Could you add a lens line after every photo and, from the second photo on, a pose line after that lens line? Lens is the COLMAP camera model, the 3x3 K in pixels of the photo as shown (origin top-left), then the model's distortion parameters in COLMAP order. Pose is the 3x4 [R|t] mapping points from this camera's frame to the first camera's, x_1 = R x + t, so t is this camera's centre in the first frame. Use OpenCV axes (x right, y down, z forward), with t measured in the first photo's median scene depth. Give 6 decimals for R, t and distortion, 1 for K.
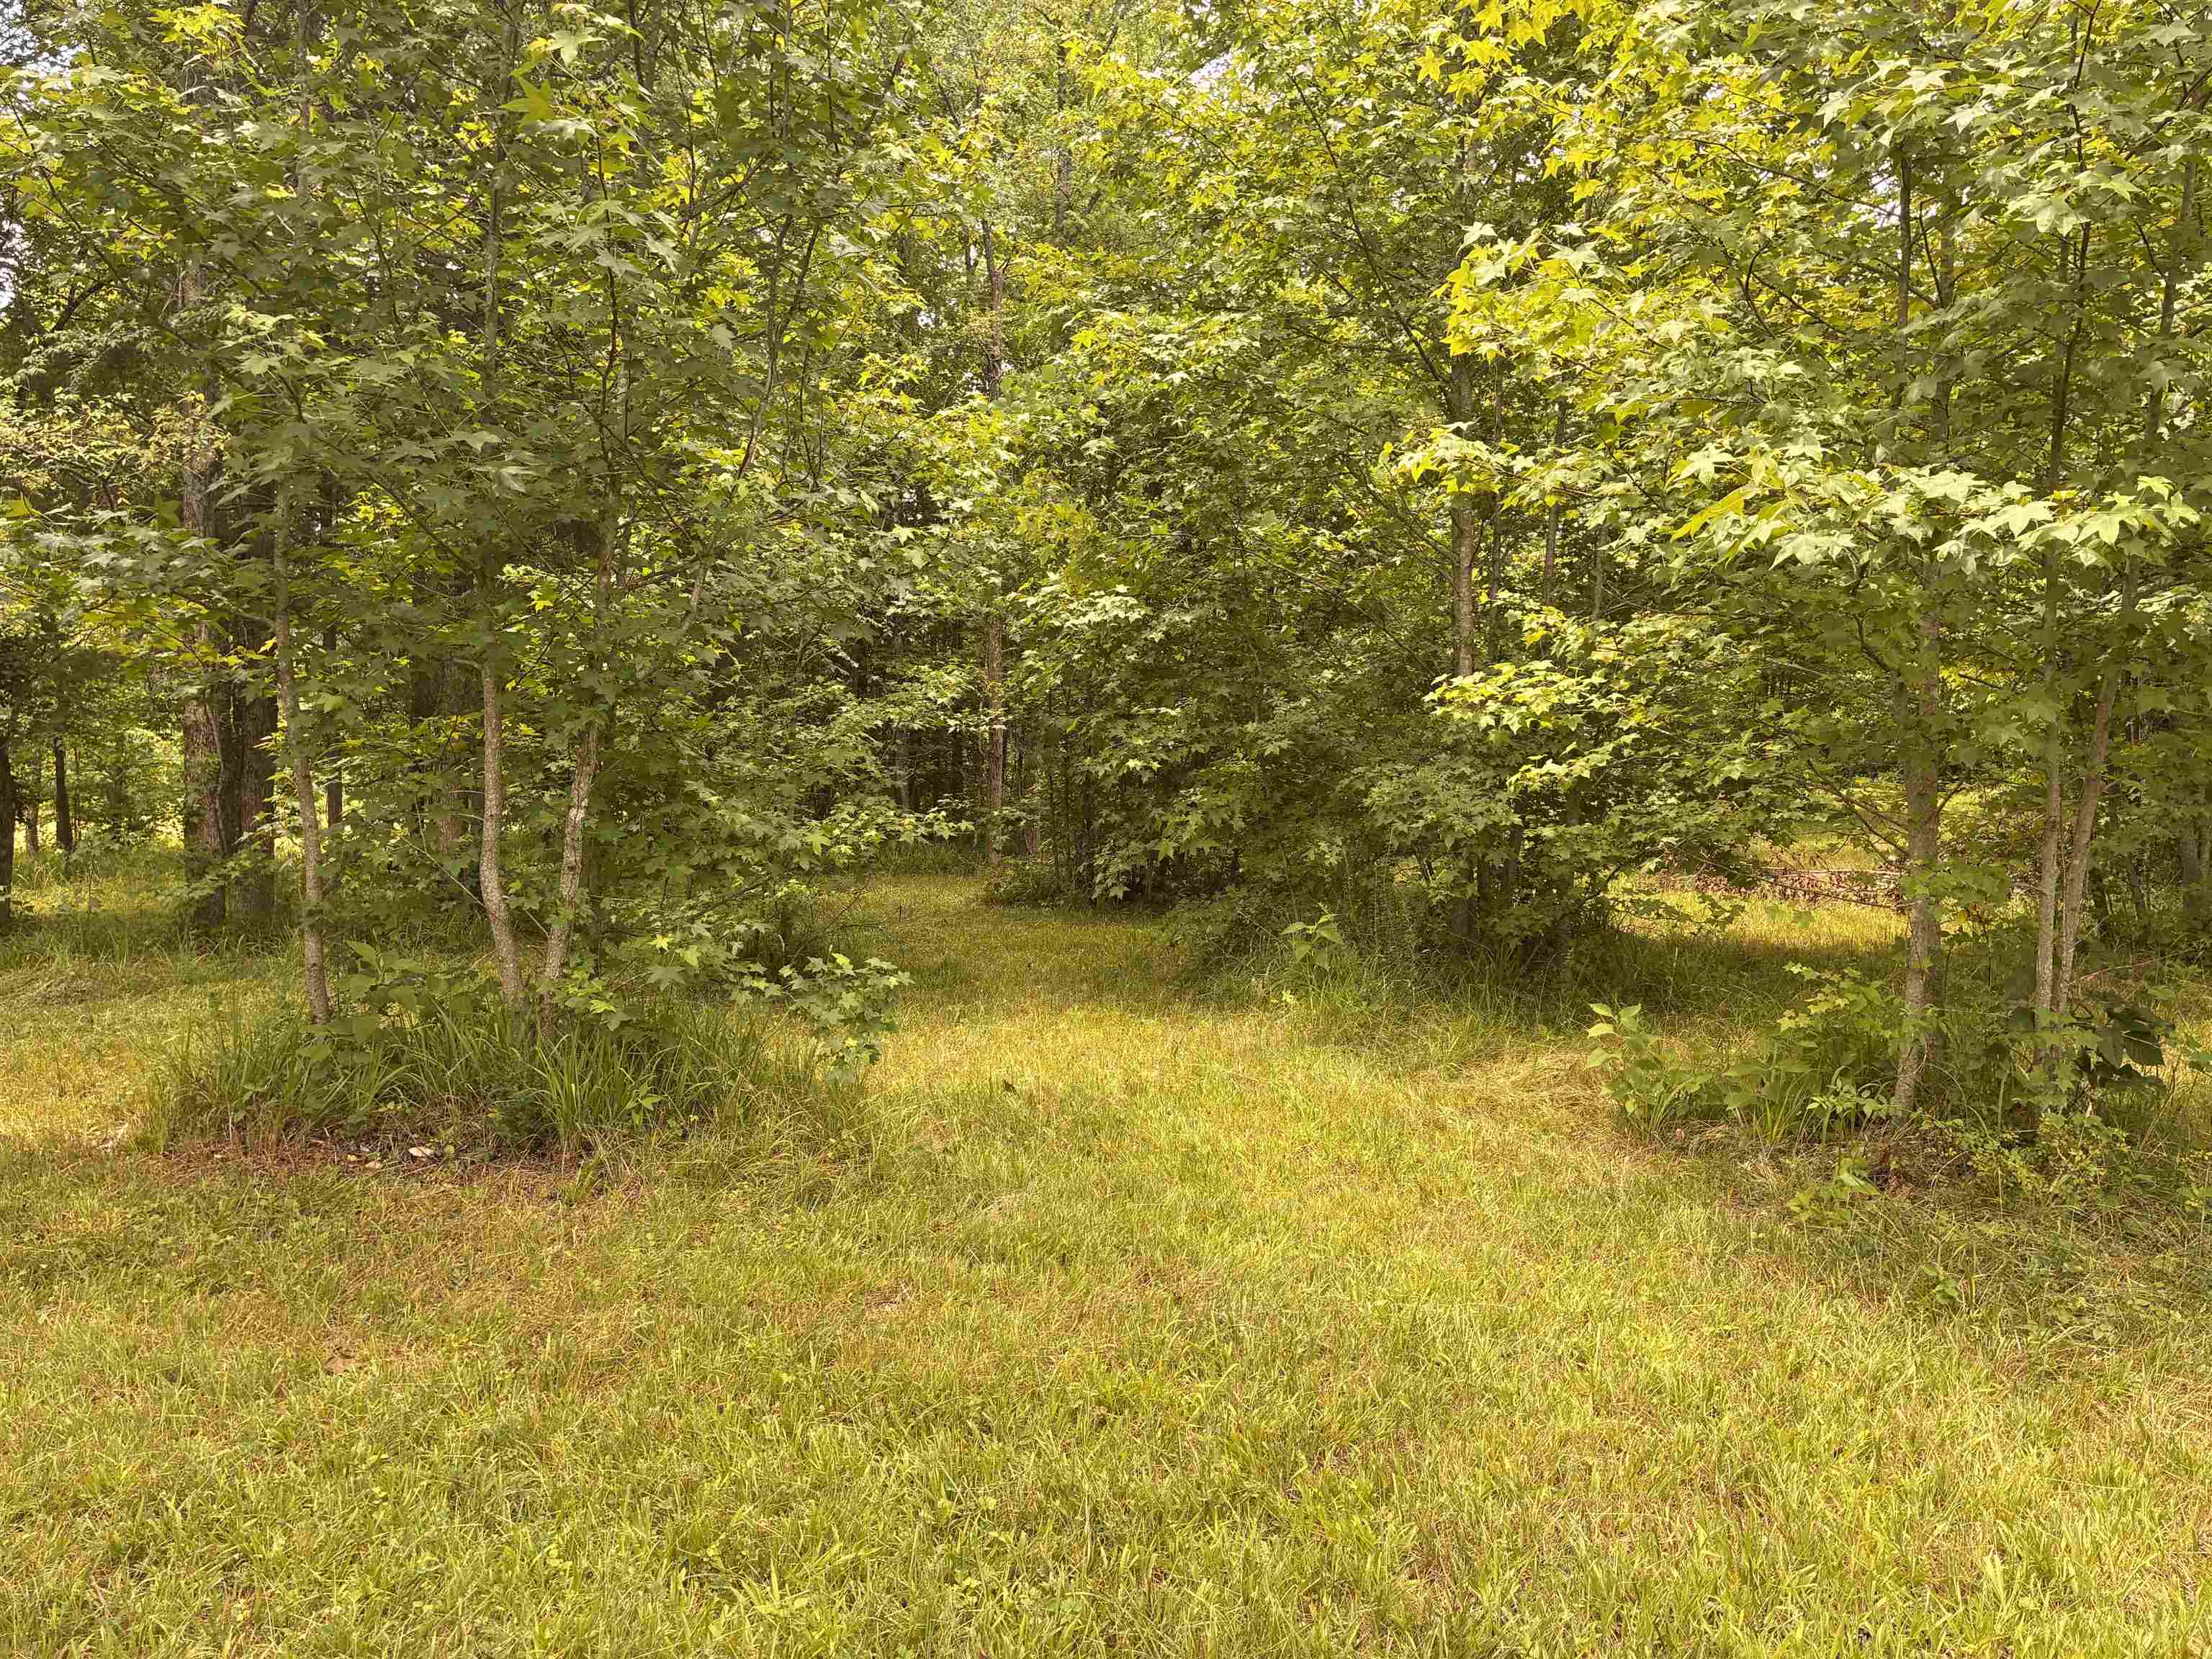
lens RADIAL K [[1688.0, 0, 1121.8], [0, 1688.0, 820.5], [0, 0, 1]] dist [0.061019, -0.076879]
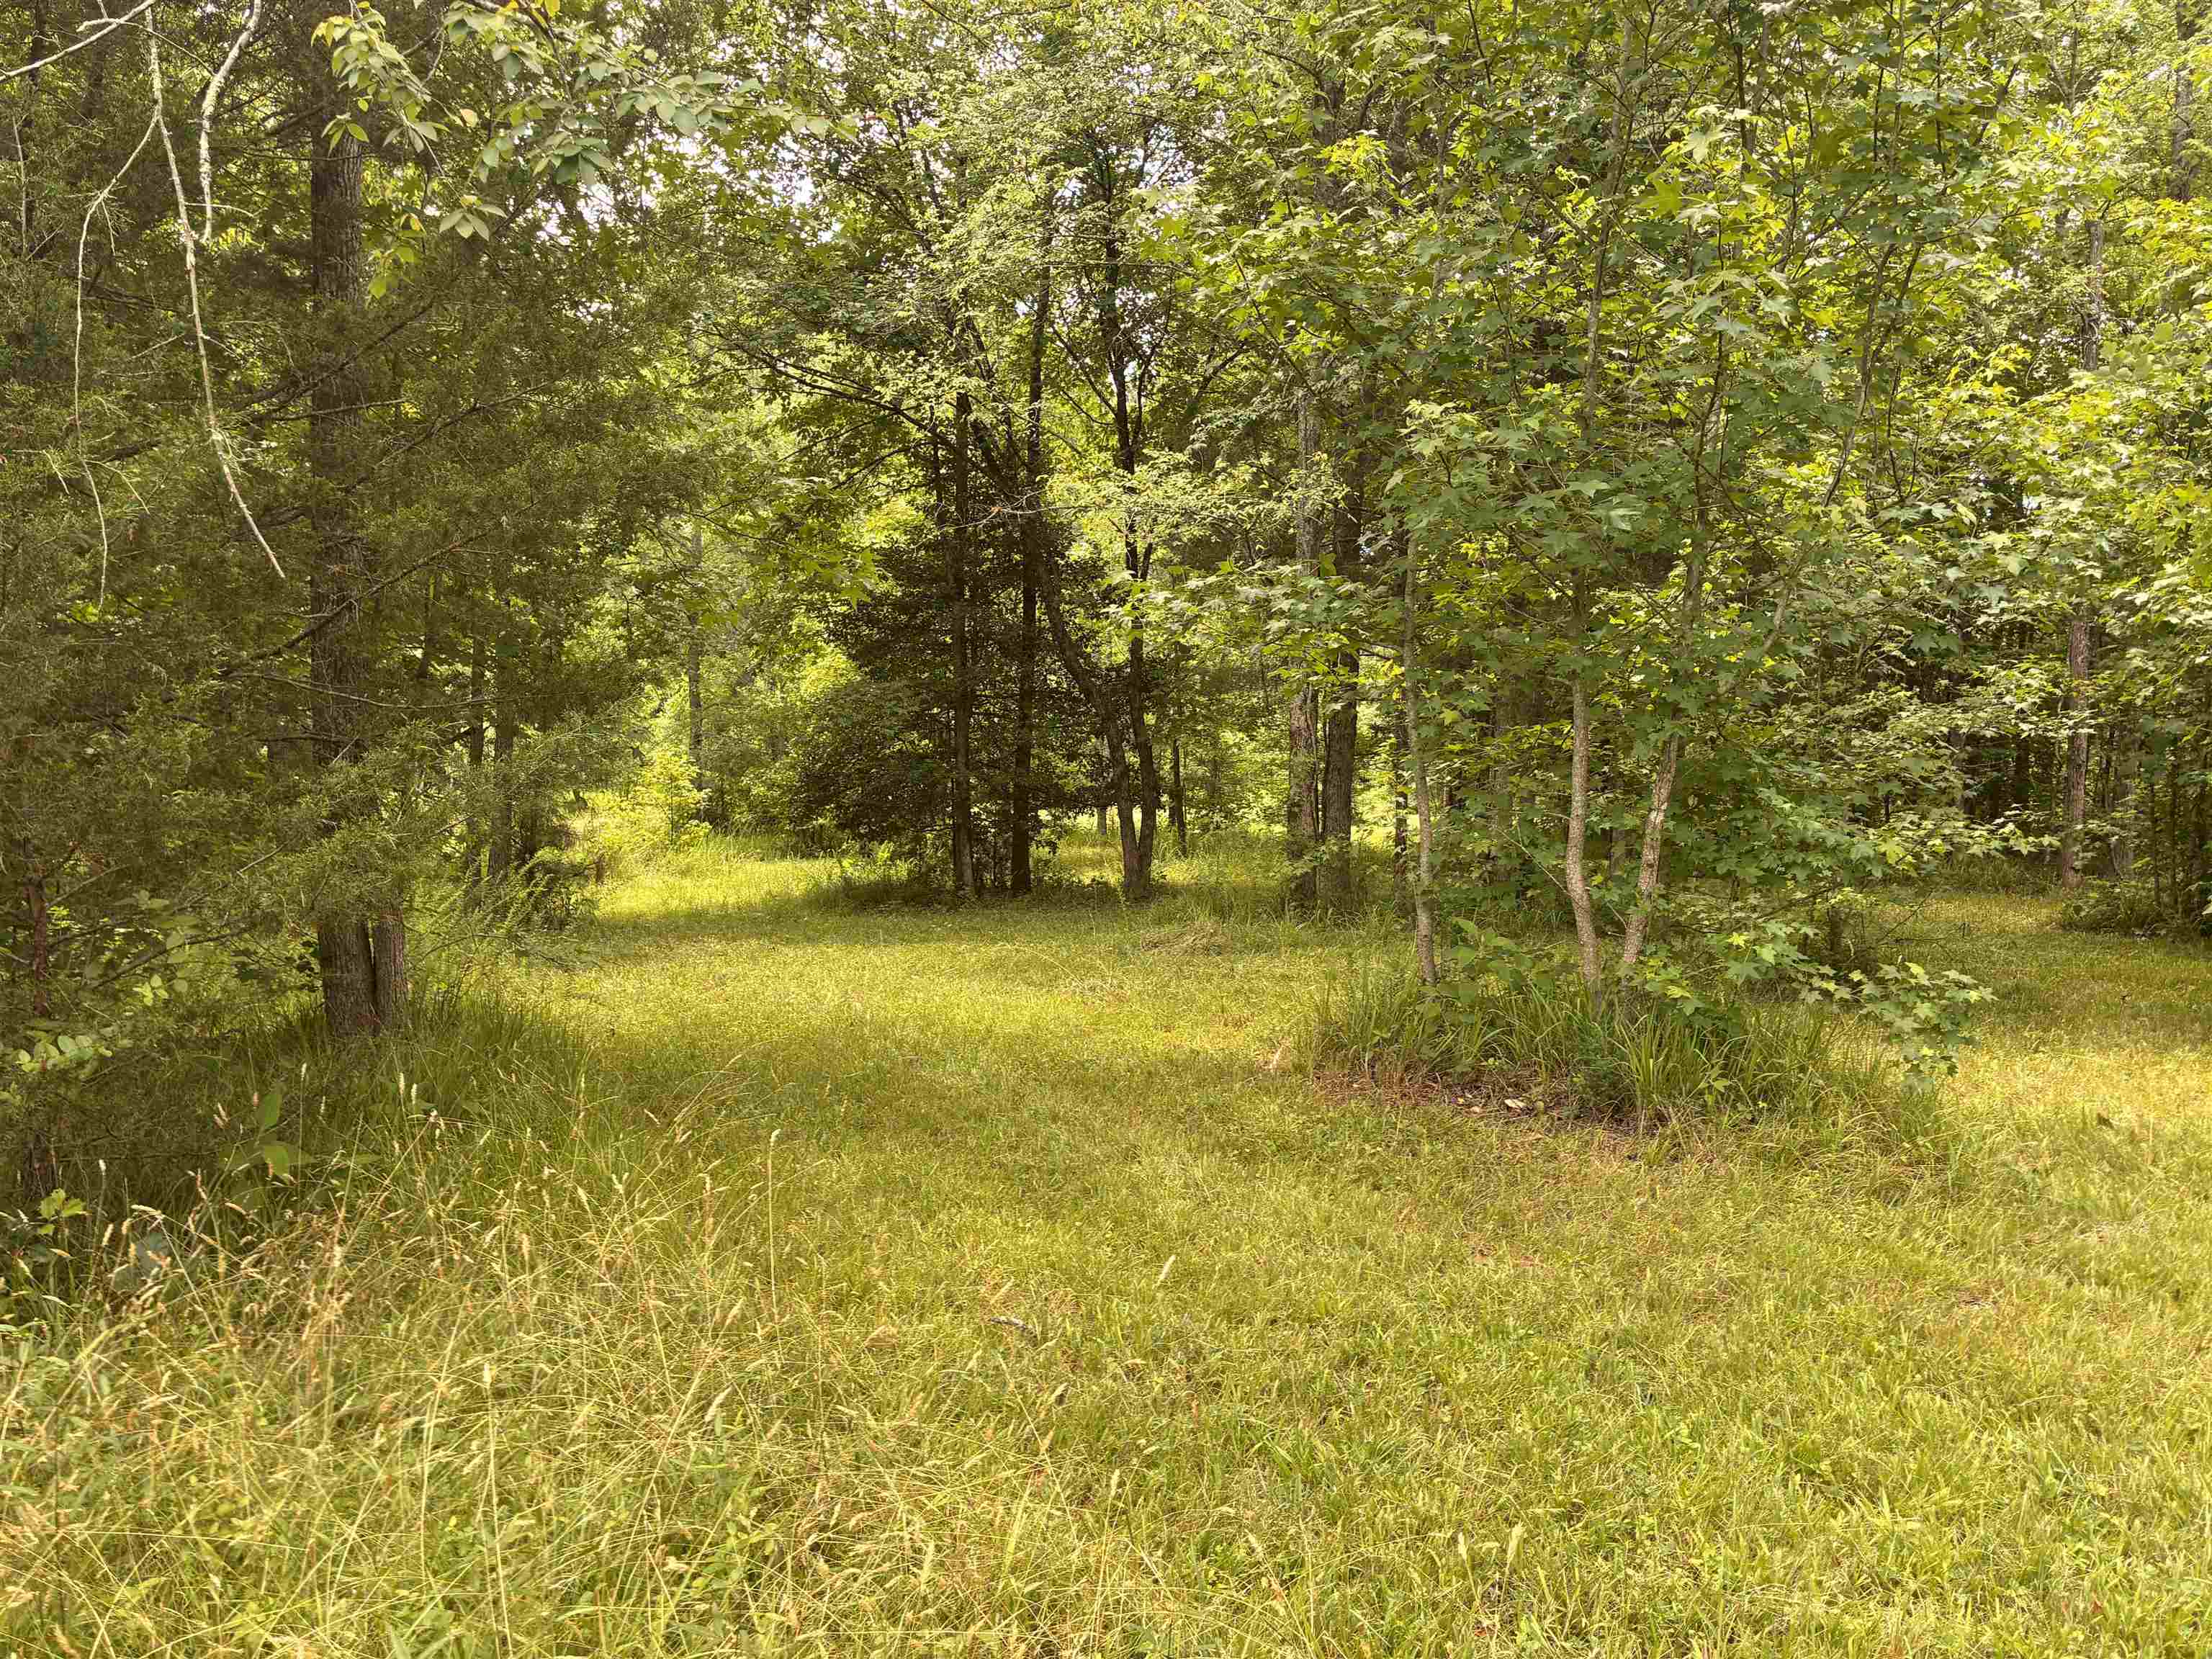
lens RADIAL K [[1688.0, 0, 1099.8], [0, 1688.0, 803.5], [0, 0, 1]] dist [0.061019, -0.076879]
pose [[0.831258, 0.026475, -0.555256, -0.009635], [-0.032202, 0.999481, -0.000553, -0.000003], [0.554953, 0.018340, 0.831679, -0.116242]]
